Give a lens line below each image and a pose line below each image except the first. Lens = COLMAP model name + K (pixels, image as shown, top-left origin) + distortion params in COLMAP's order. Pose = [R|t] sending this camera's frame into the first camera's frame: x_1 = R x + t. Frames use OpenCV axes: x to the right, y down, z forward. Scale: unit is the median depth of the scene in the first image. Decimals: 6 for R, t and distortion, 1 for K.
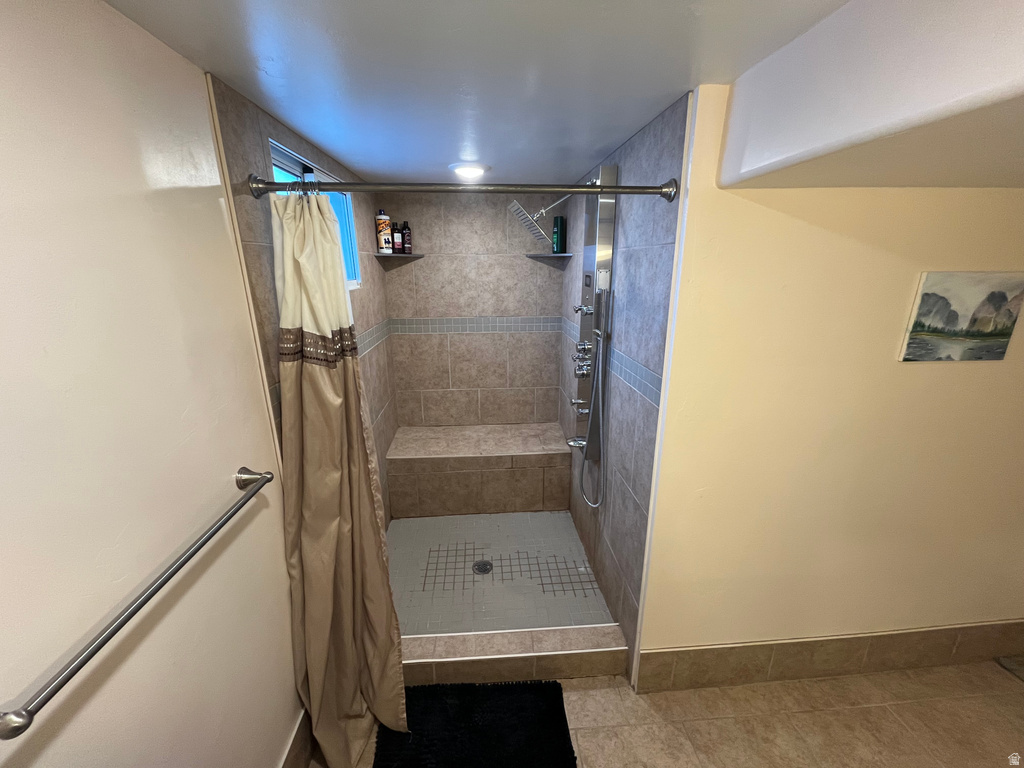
lens RADIAL K [[413.2, 0, 512.0], [0, 413.2, 384.0], [0, 0, 1]] dist [-0.001336, -0.000638]
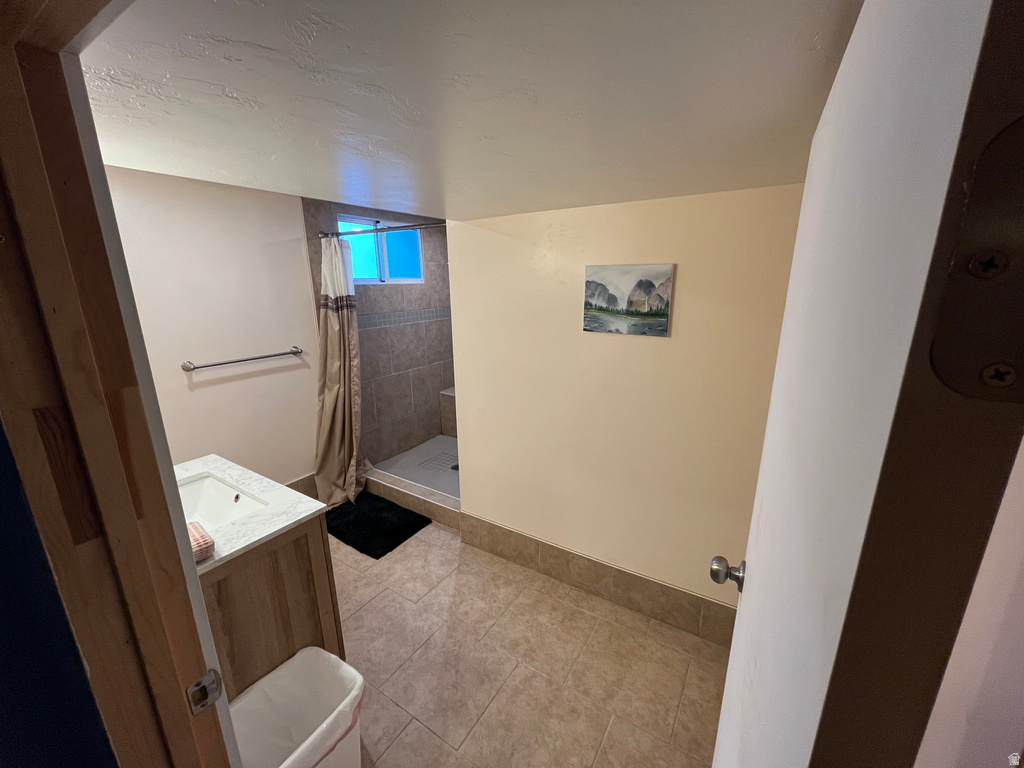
lens RADIAL K [[413.2, 0, 512.0], [0, 413.2, 384.0], [0, 0, 1]] dist [-0.001336, -0.000638]
pose [[0.803130, 0.145222, -0.577835, 1.609683], [-0.162033, 0.986524, 0.022724, 0.129919], [0.573348, 0.075378, 0.815837, -0.253111]]
